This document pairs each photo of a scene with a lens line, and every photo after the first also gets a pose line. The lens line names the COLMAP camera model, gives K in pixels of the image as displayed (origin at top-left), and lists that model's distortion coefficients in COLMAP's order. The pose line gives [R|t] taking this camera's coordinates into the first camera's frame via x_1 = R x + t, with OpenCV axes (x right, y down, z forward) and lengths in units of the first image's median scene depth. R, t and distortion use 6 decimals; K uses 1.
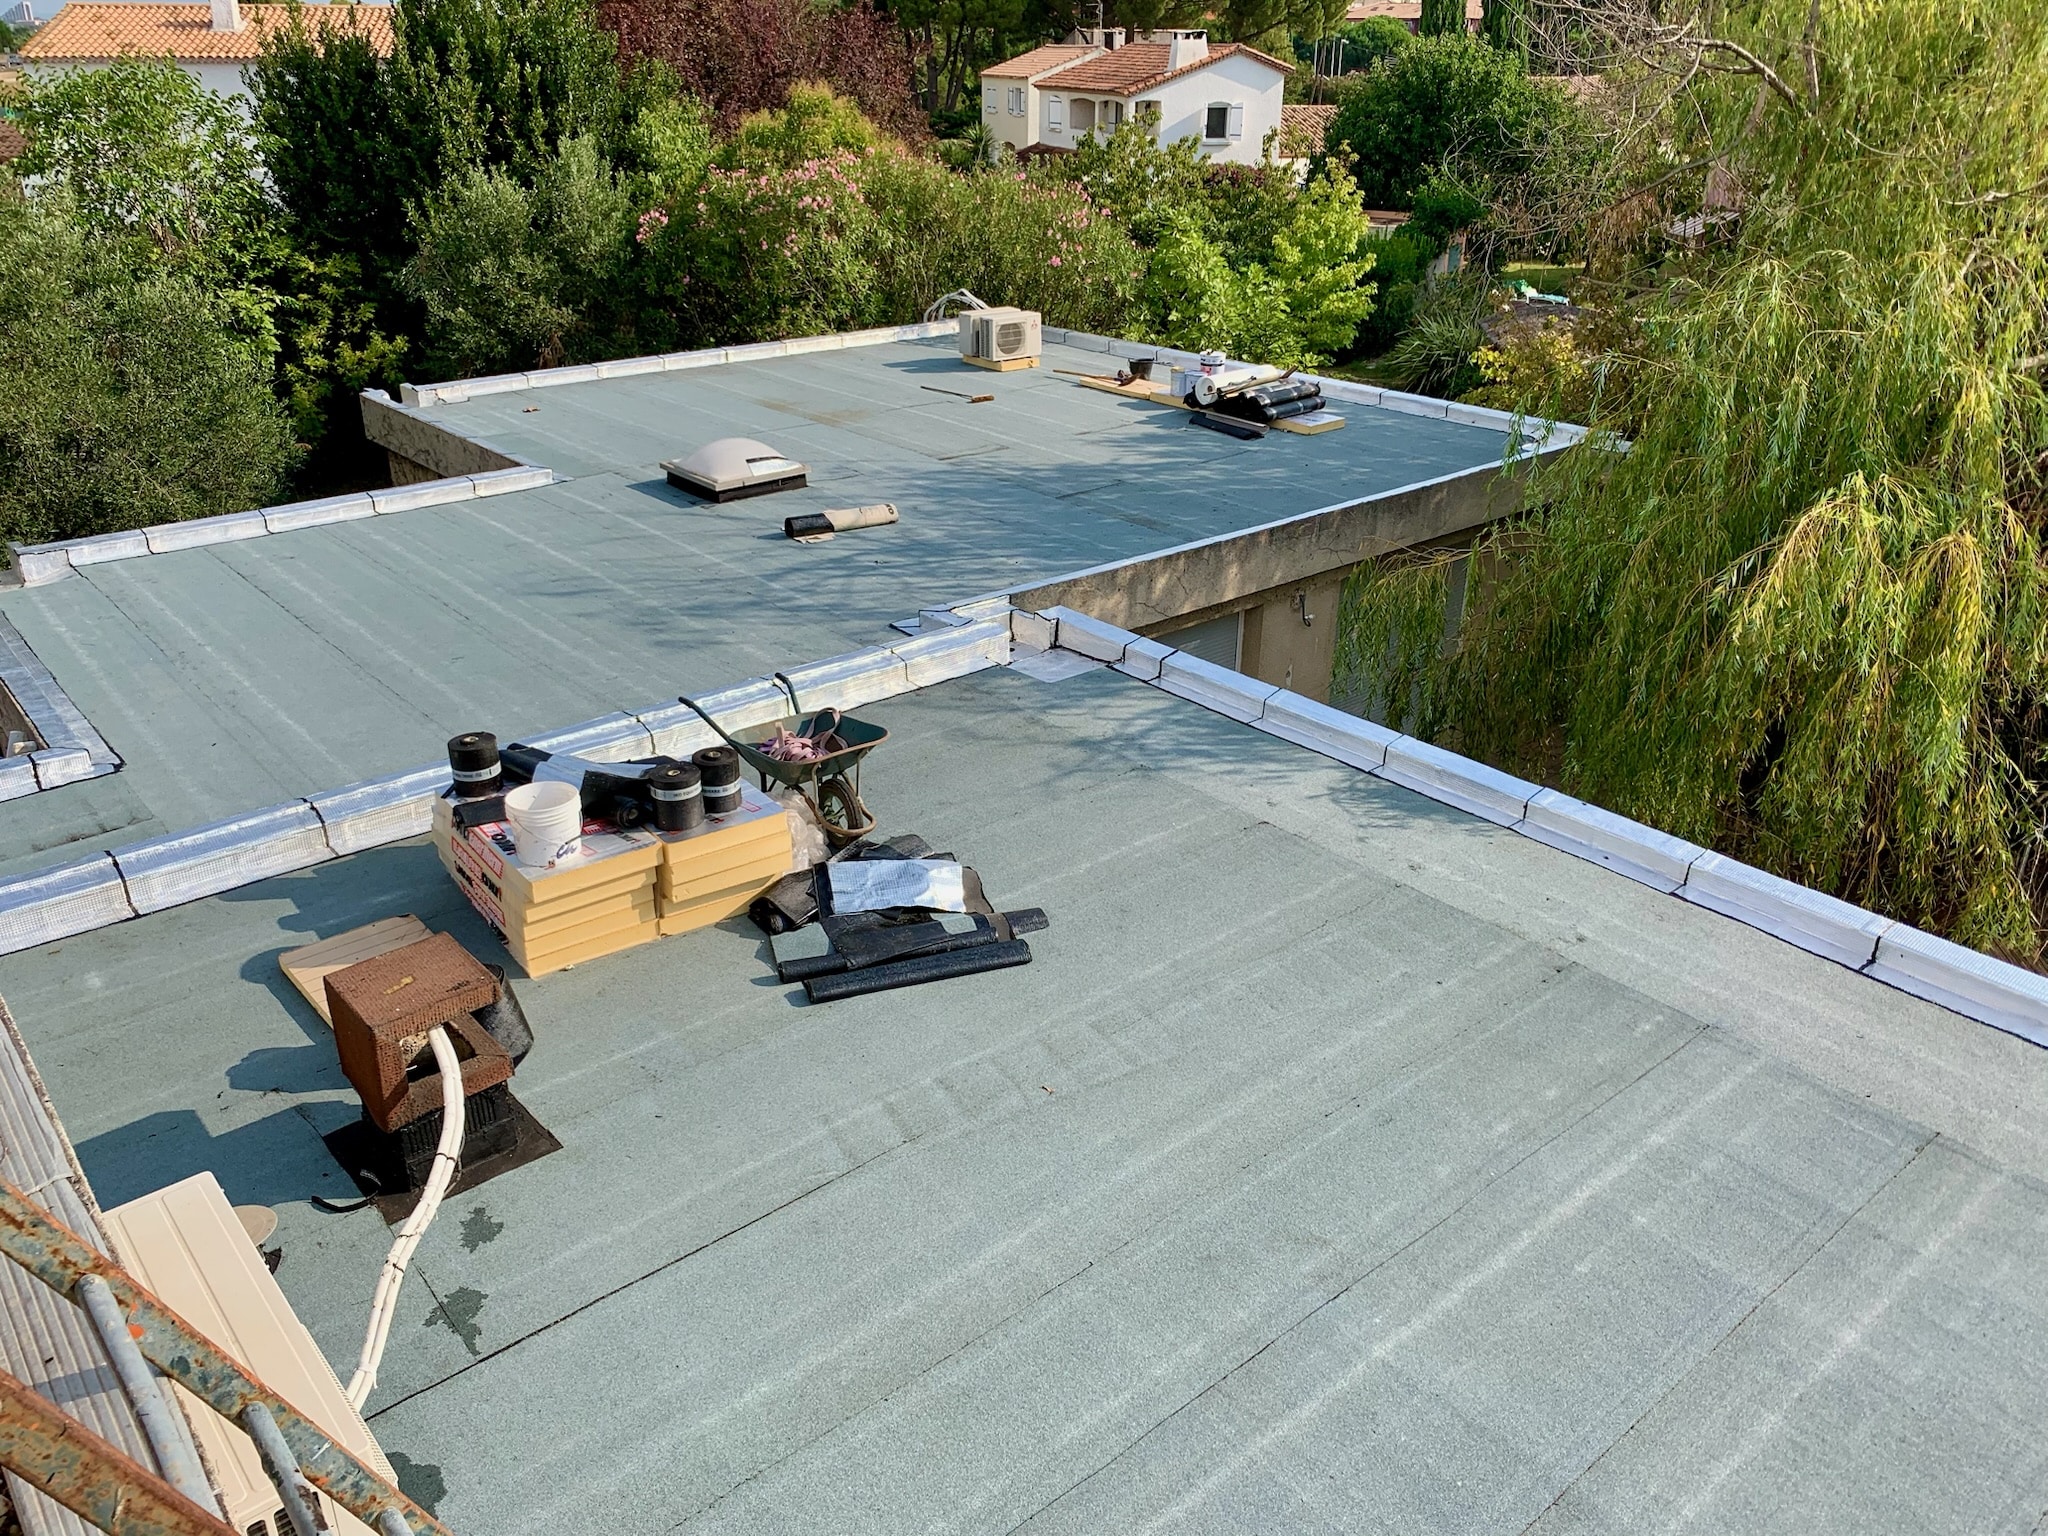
lens RADIAL K [[1563.8, 0, 1024.0], [0, 1563.8, 768.0], [0, 0, 1]] dist [0.088592, -0.169406]
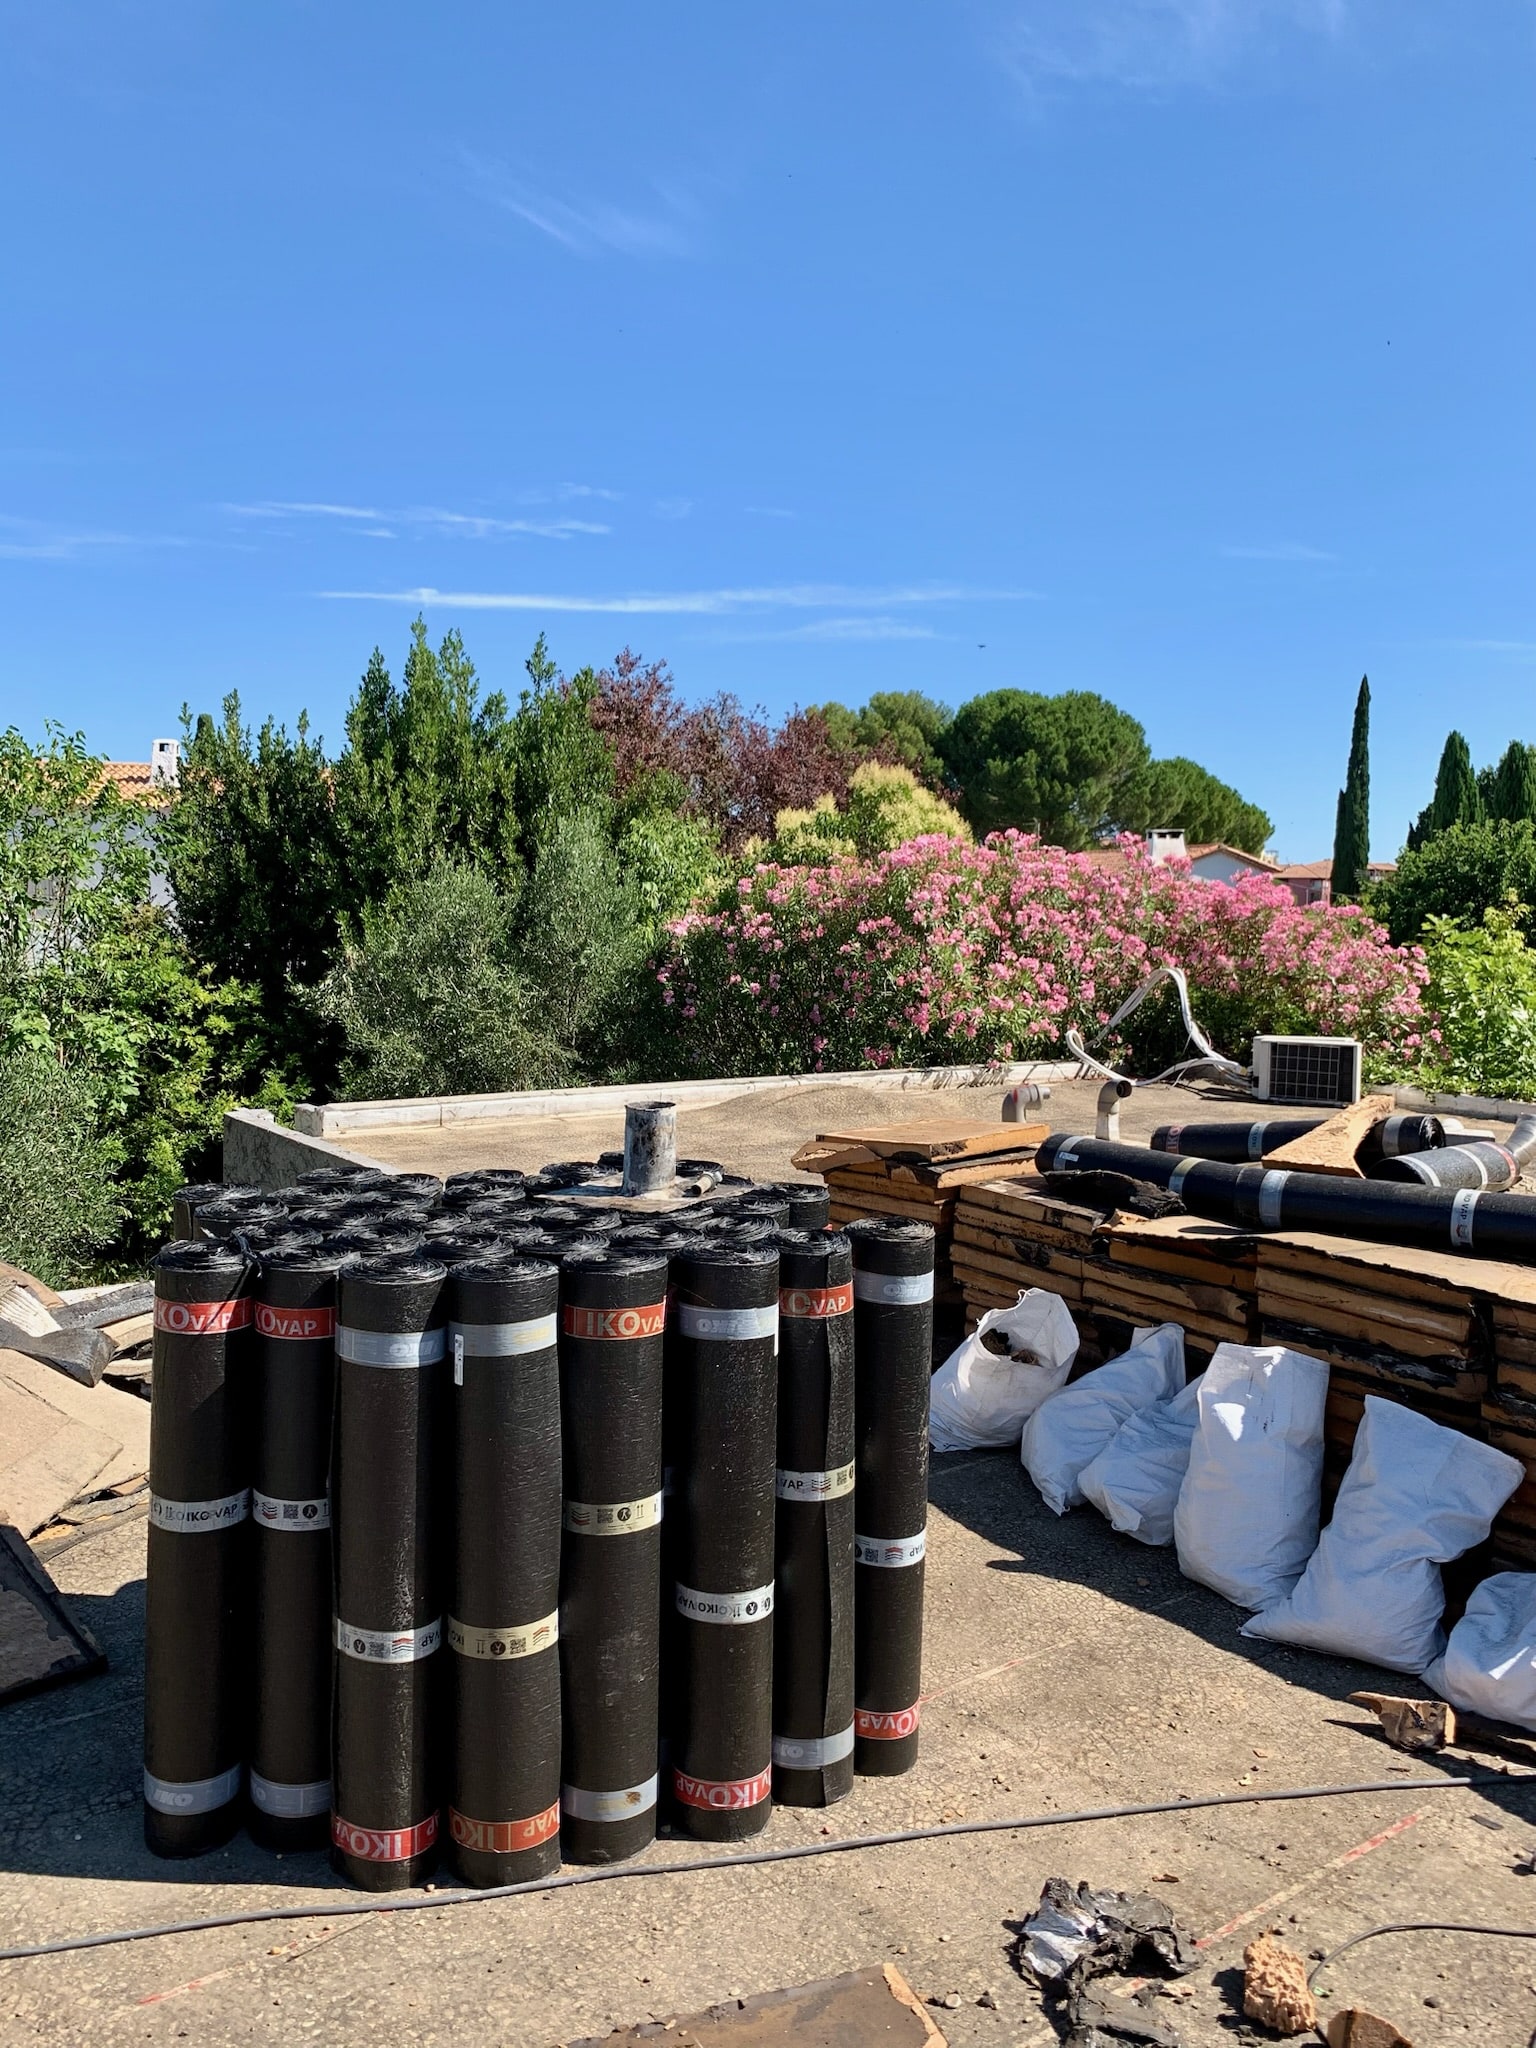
lens RADIAL K [[1563.8, 0, 768.0], [0, 1563.8, 1024.0], [0, 0, 1]] dist [0.088592, -0.169406]
pose [[0.996949, 0.025940, -0.073623, -0.191114], [-0.049665, 0.938433, -0.341873, -0.087306], [0.060222, 0.344486, 0.936858, 0.487603]]
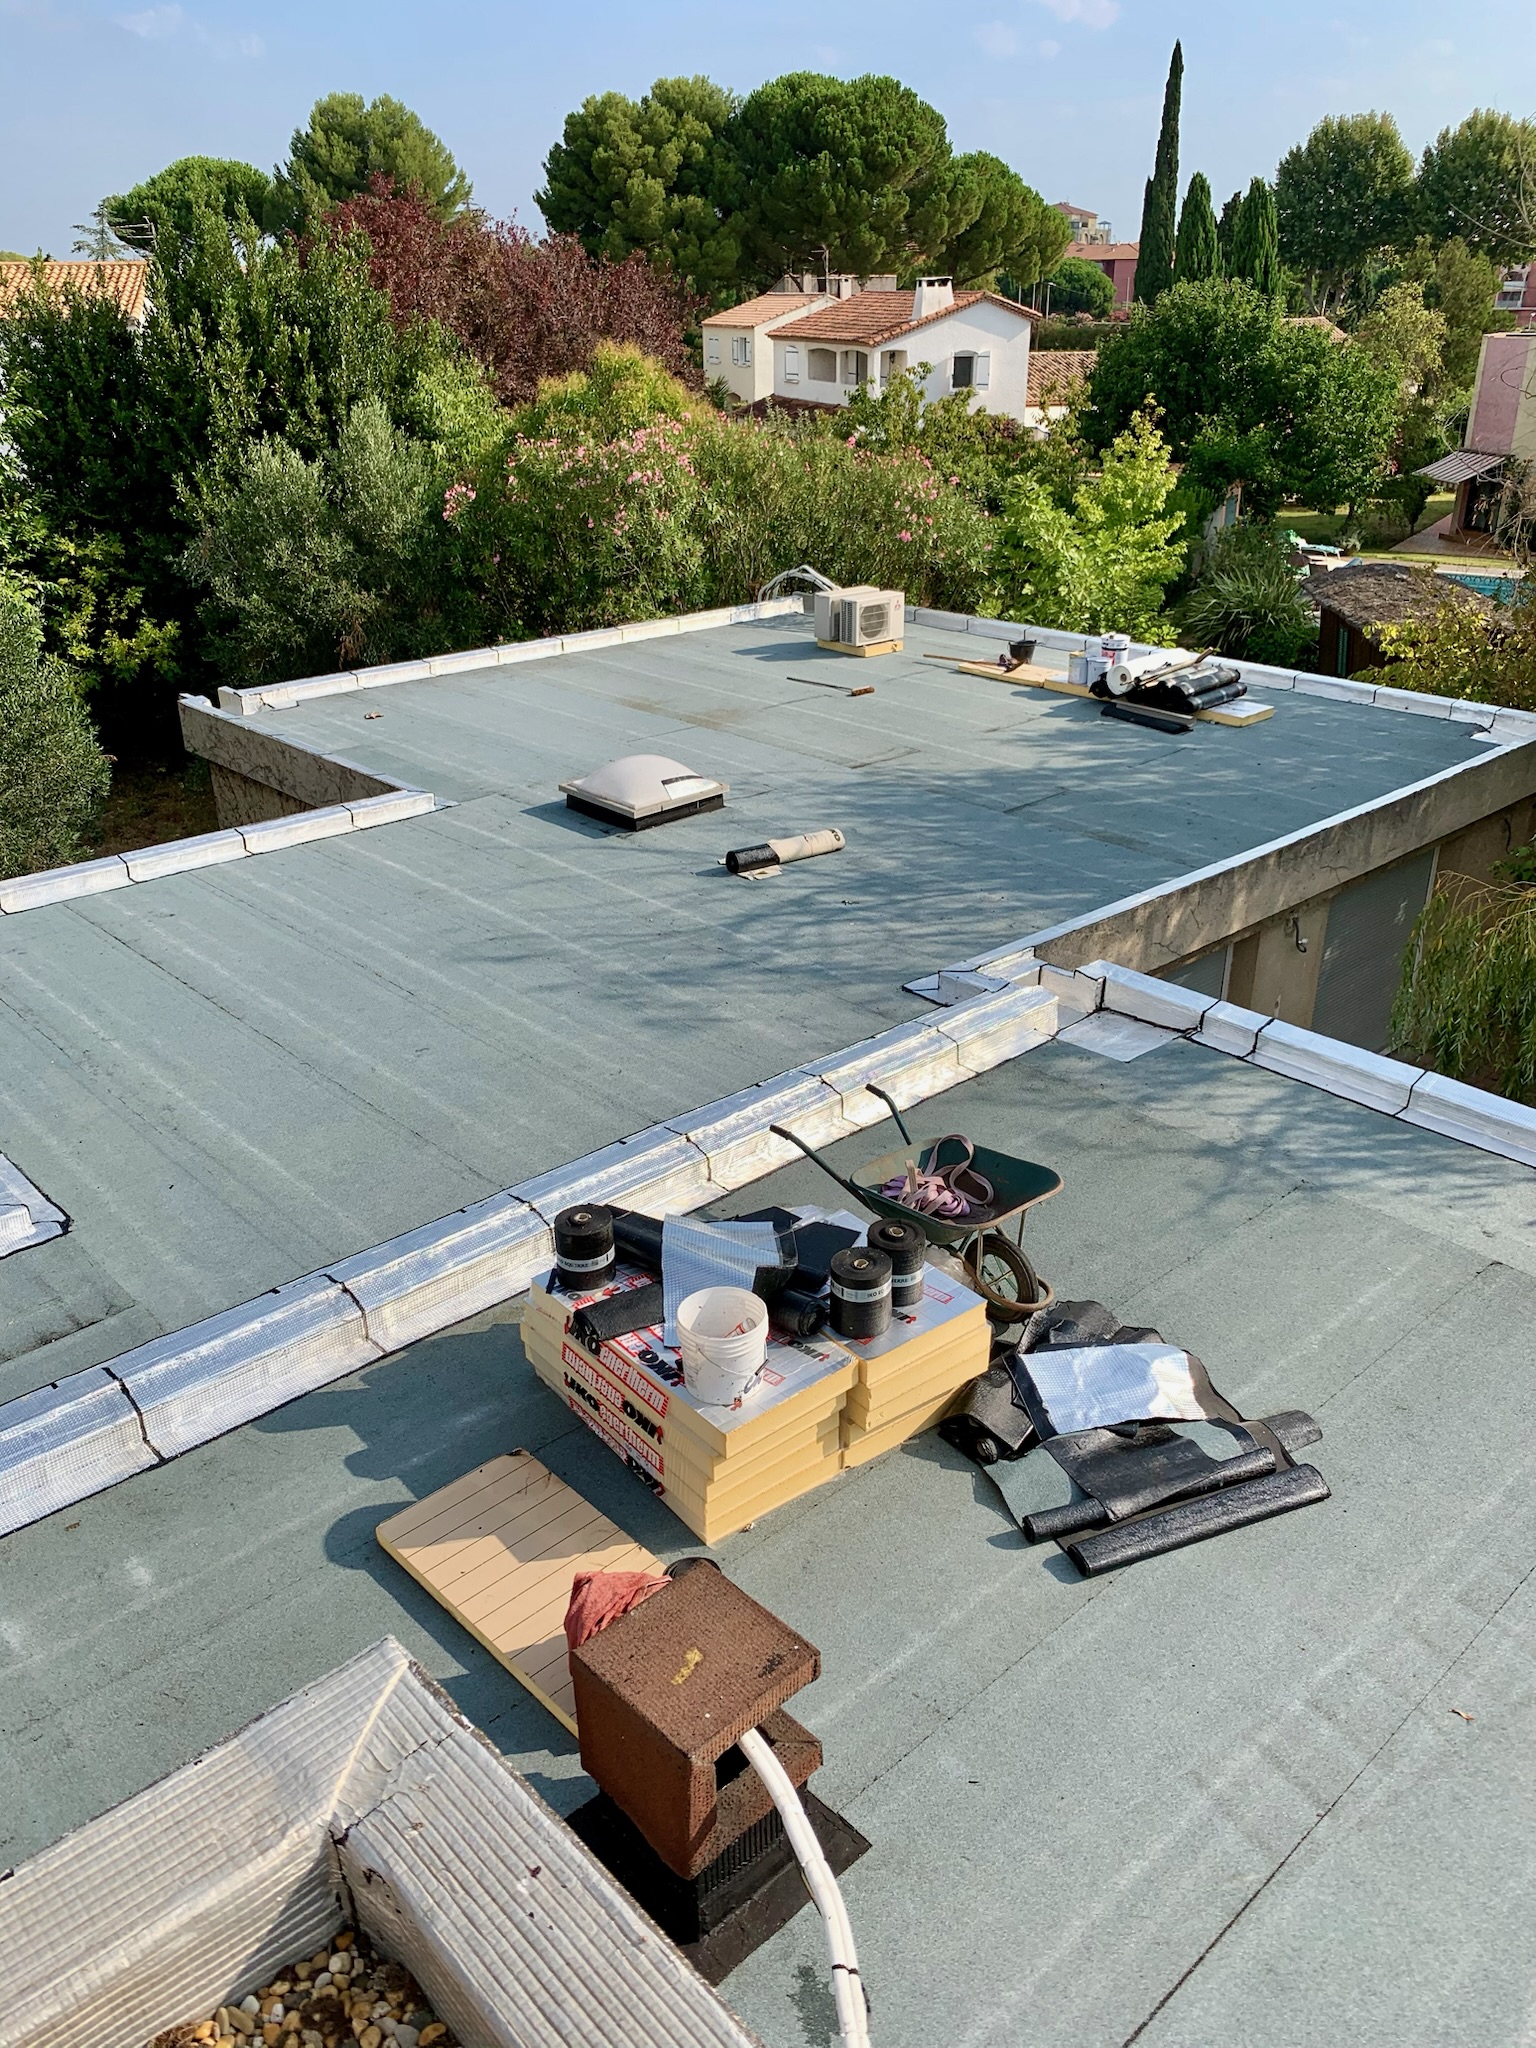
lens RADIAL K [[1568.6, 0, 768.0], [0, 1568.6, 1024.0], [0, 0, 1]] dist [0.085307, -0.176194]
pose [[0.999191, -0.026233, 0.030467, -0.124513], [0.026081, 0.999645, 0.005367, -0.052421], [-0.030597, -0.004568, 0.999521, 0.093759]]
